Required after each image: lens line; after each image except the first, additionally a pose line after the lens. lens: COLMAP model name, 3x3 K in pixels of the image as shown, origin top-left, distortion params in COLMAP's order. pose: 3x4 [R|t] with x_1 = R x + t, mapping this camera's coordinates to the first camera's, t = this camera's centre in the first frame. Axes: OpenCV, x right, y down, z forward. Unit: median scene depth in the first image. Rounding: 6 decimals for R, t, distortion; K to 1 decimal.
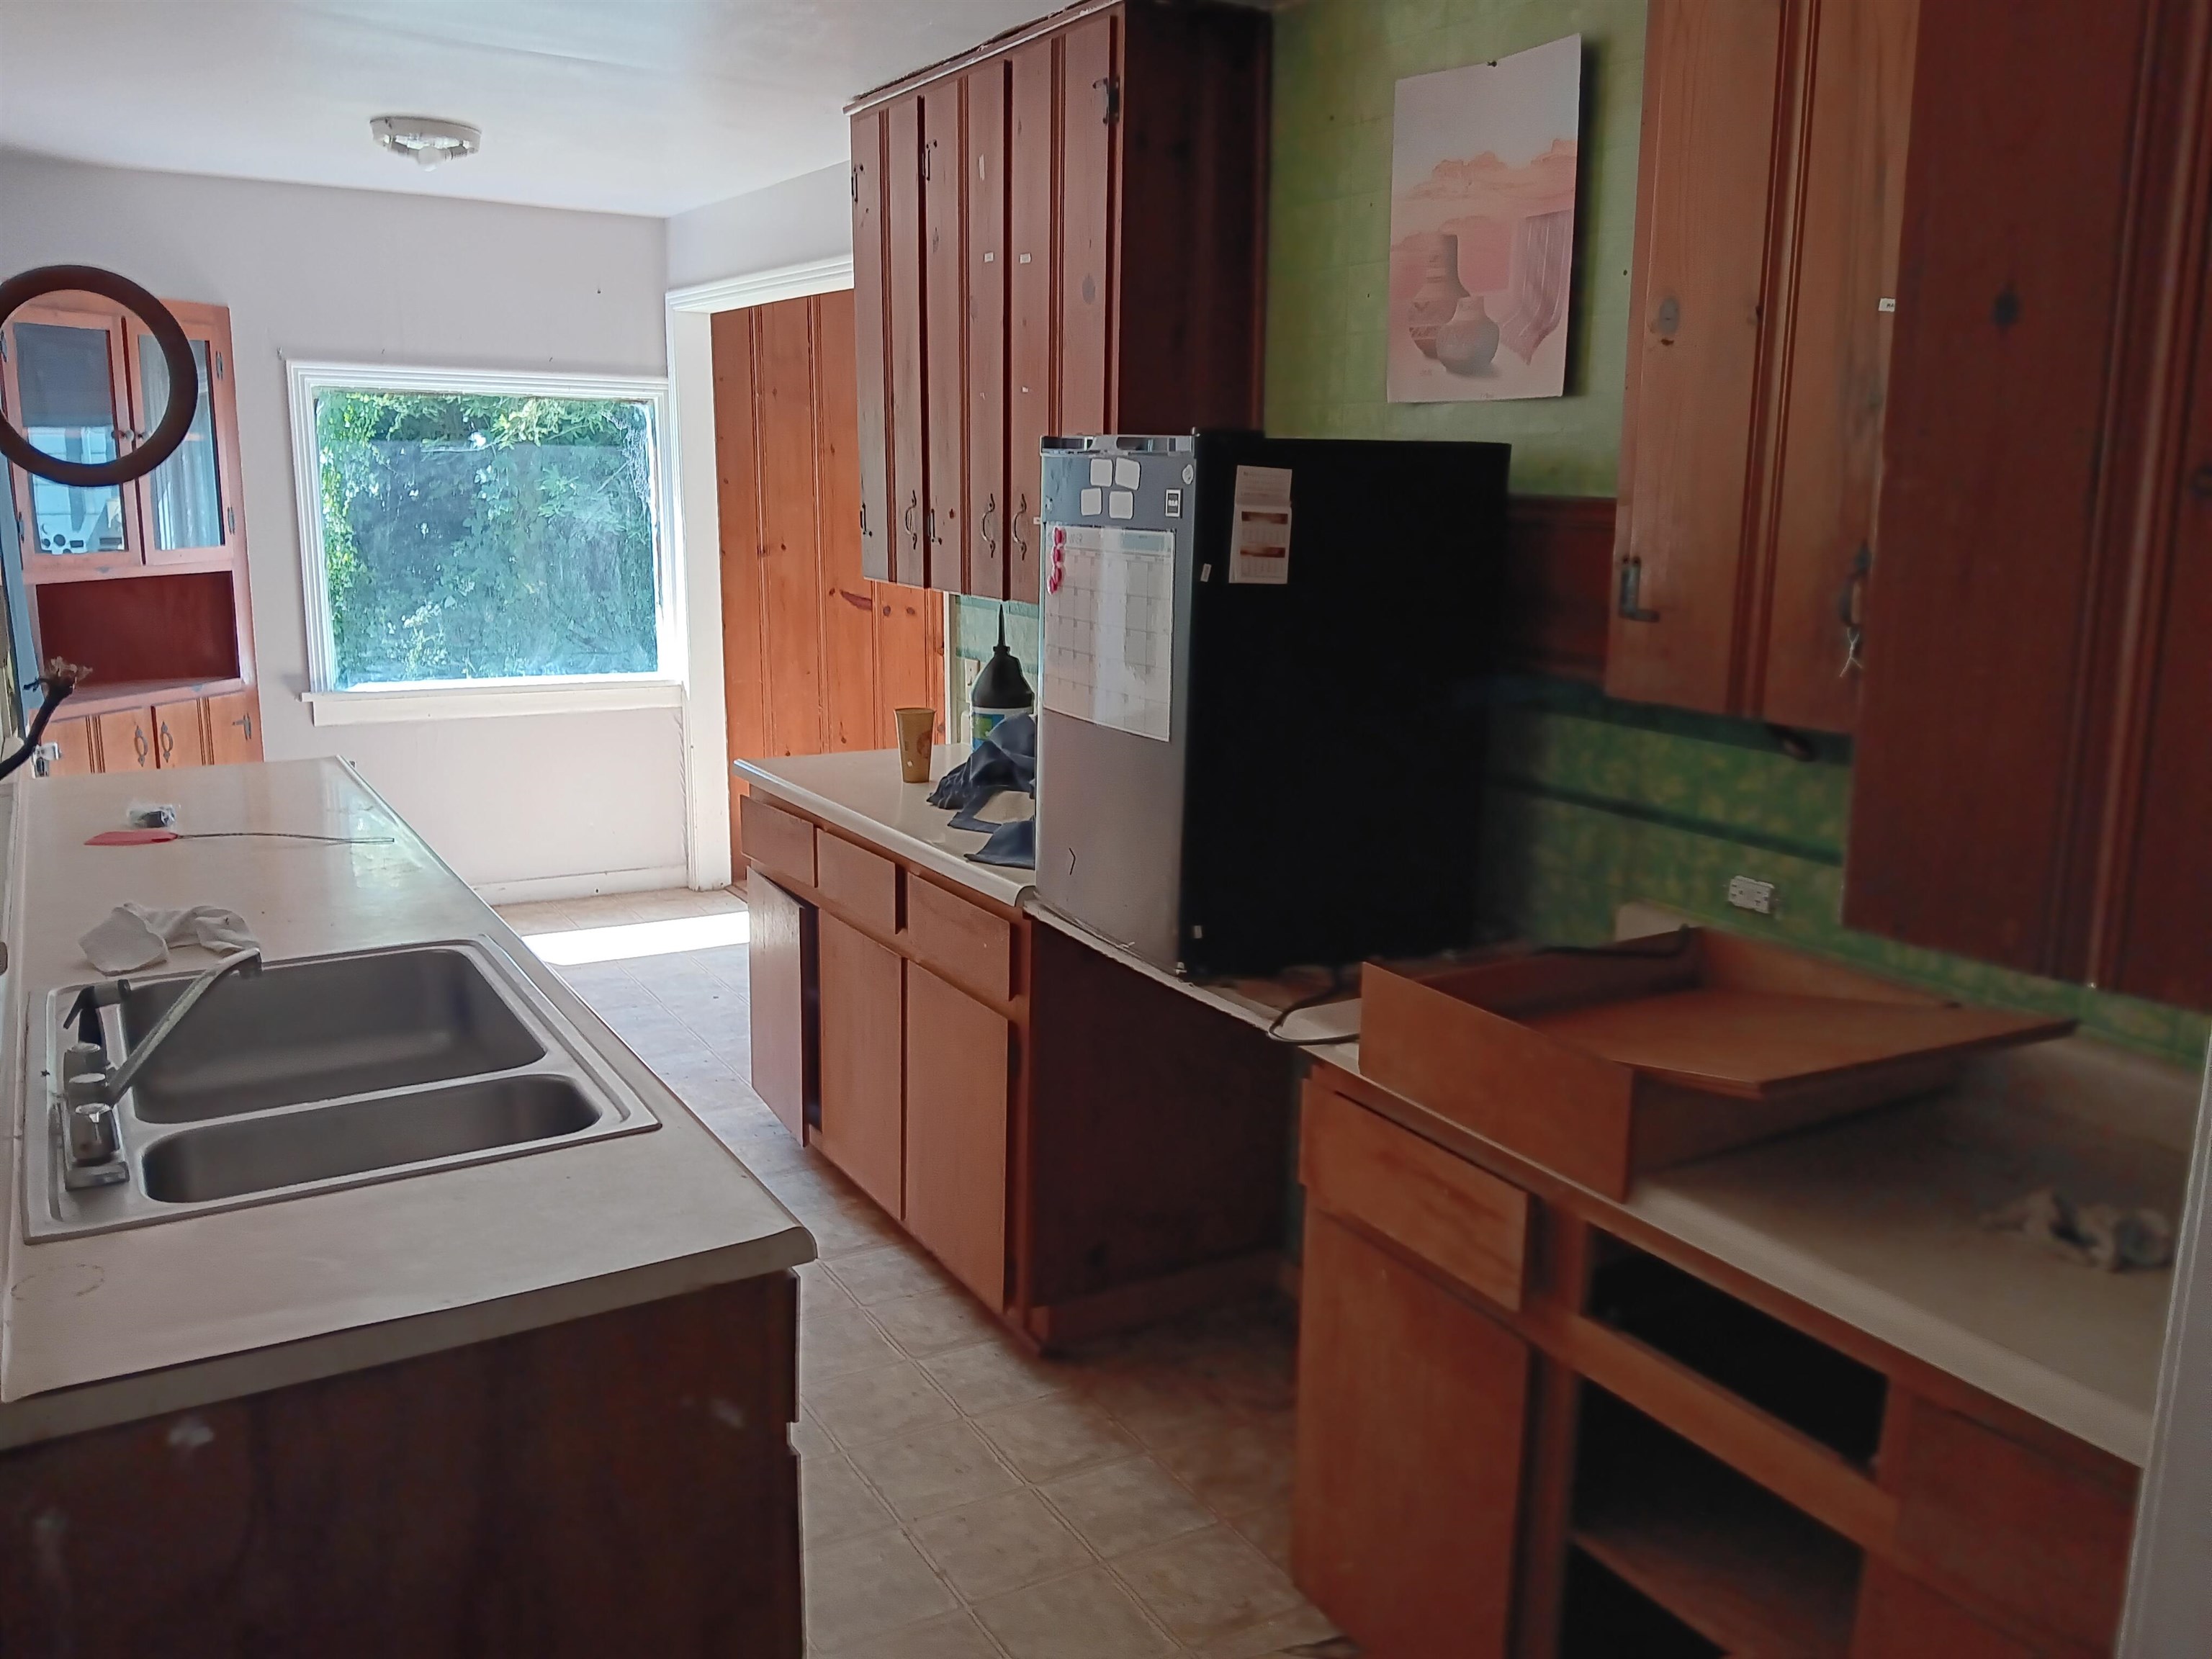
lens RADIAL K [[1760.6, 0, 1109.3], [0, 1760.6, 823.8], [0, 0, 1]] dist [0.044342, -0.091471]
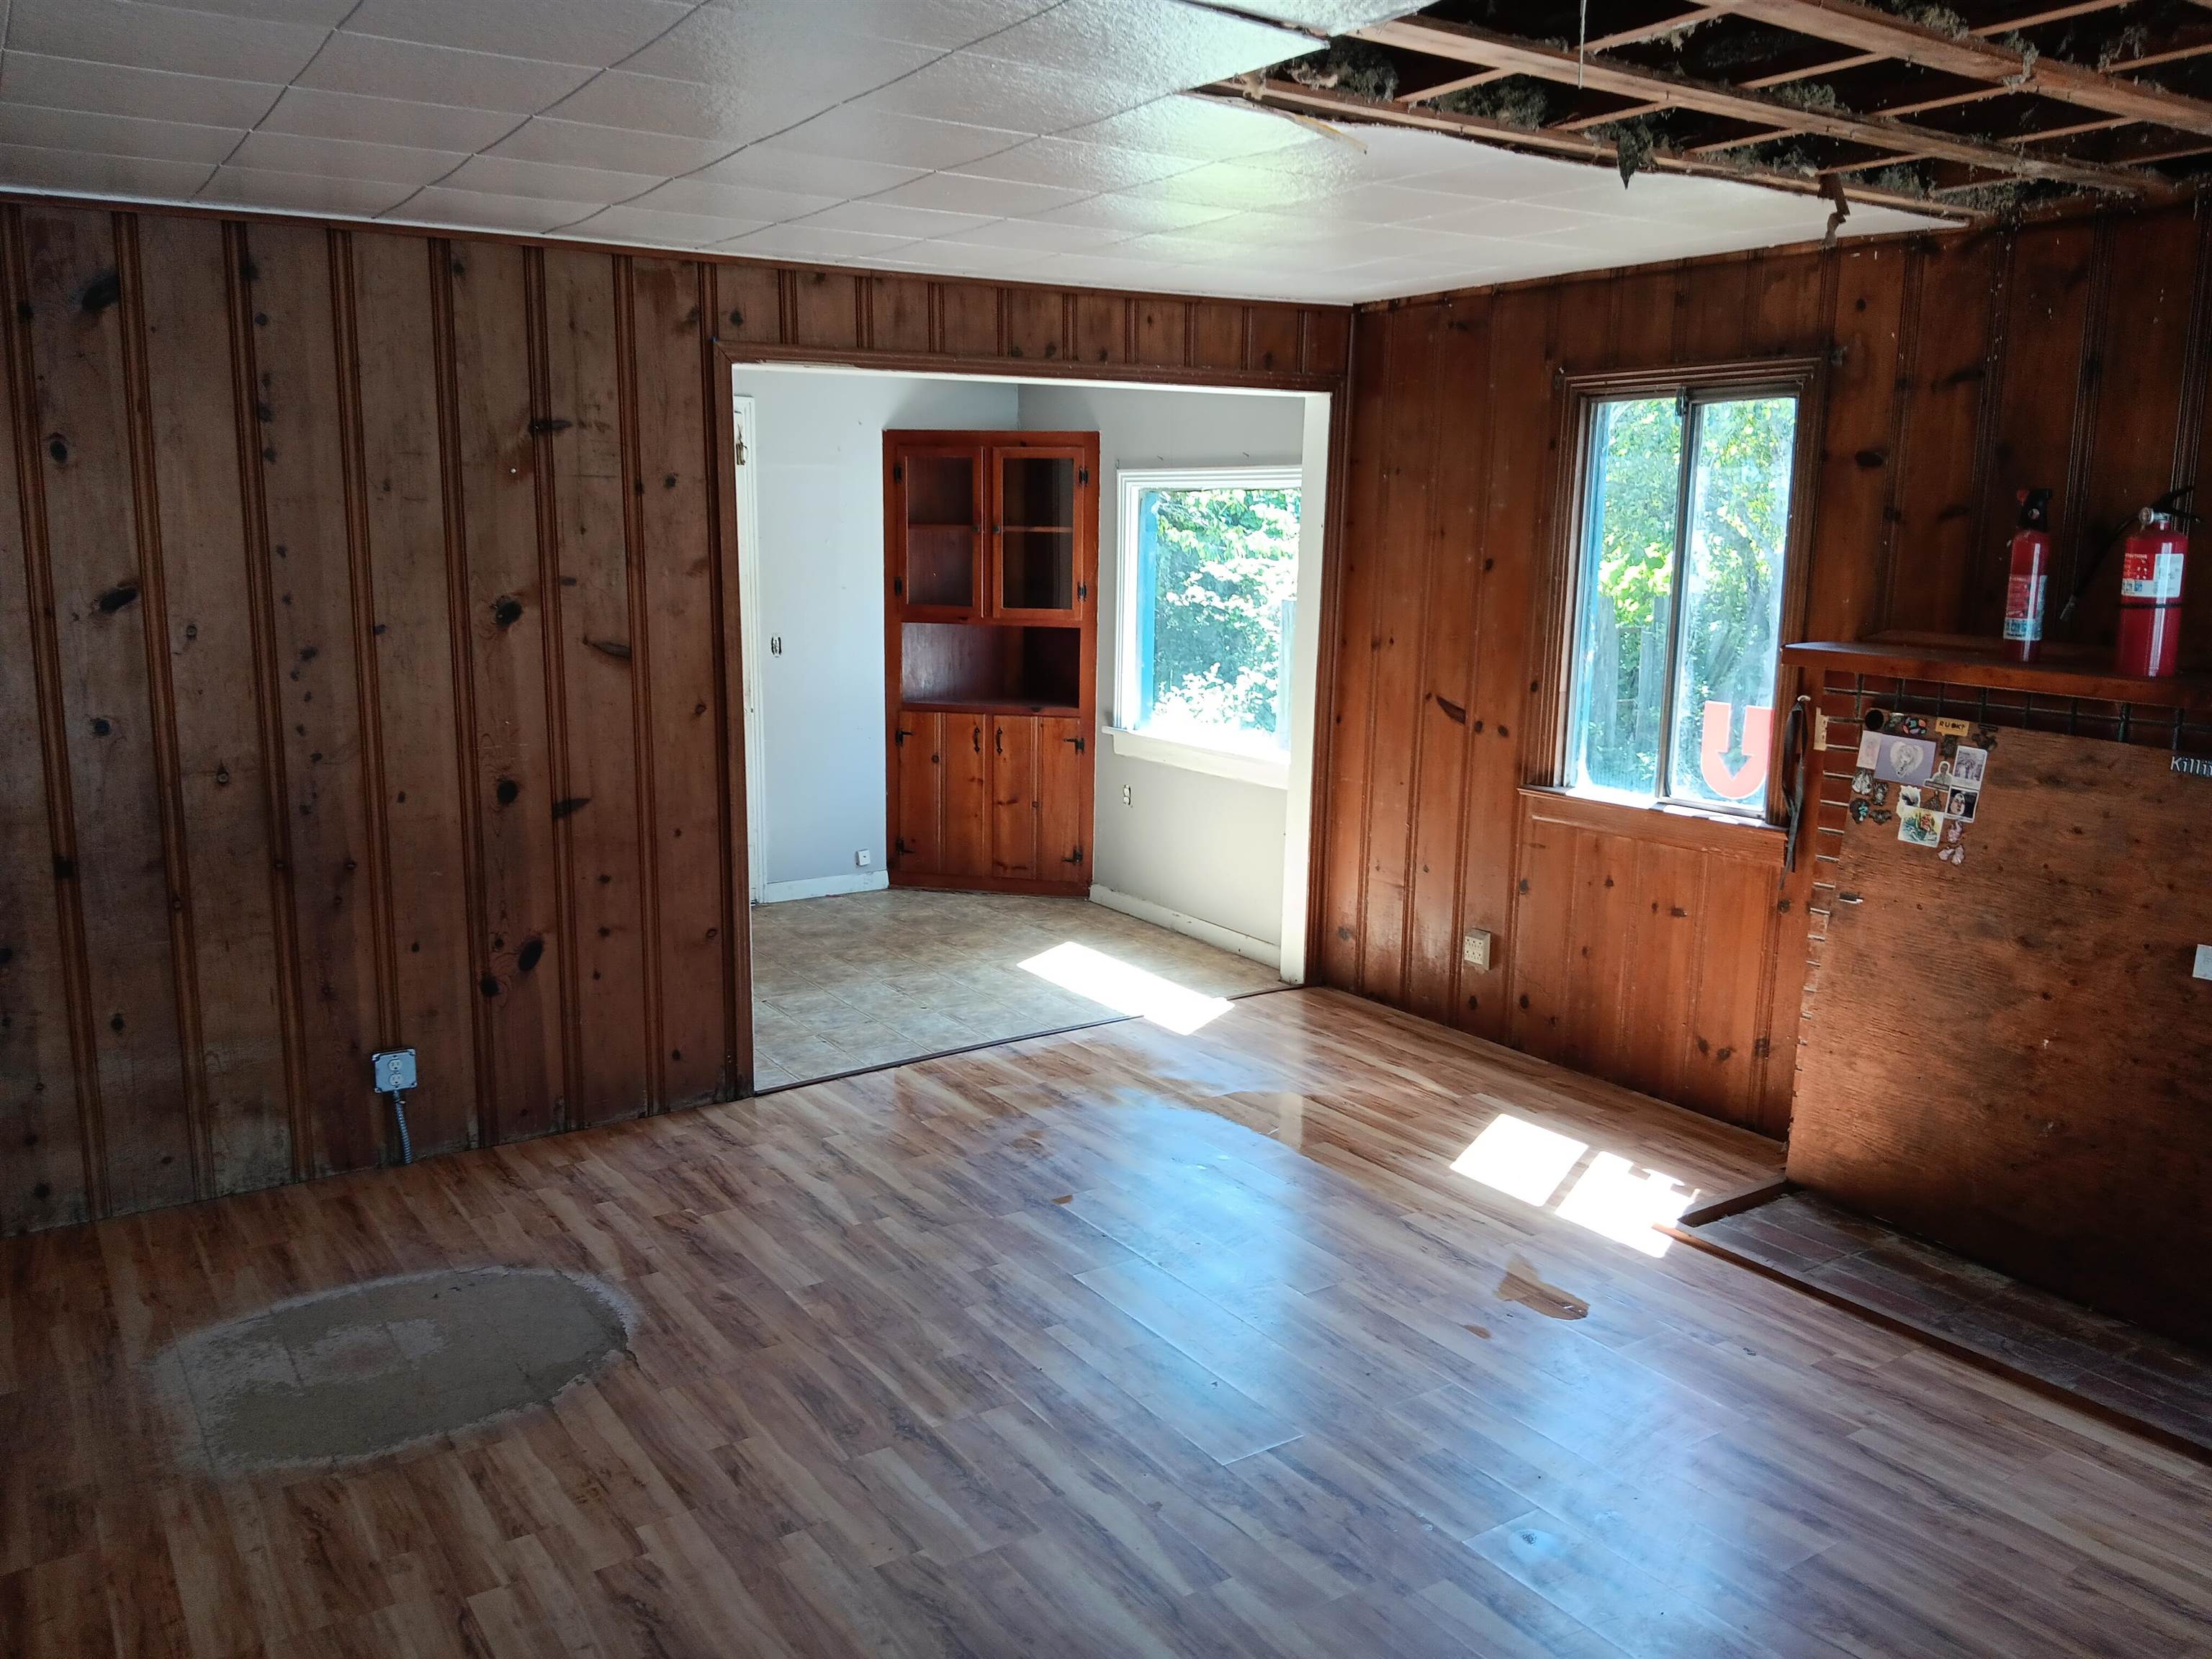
lens RADIAL K [[1760.6, 0, 1105.9], [0, 1760.6, 833.4], [0, 0, 1]] dist [0.044342, -0.091471]
pose [[0.033255, 0.159681, -0.986608, 0.704276], [-0.206197, 0.967013, 0.149560, -0.162986], [0.977945, 0.198462, 0.065083, 0.800757]]
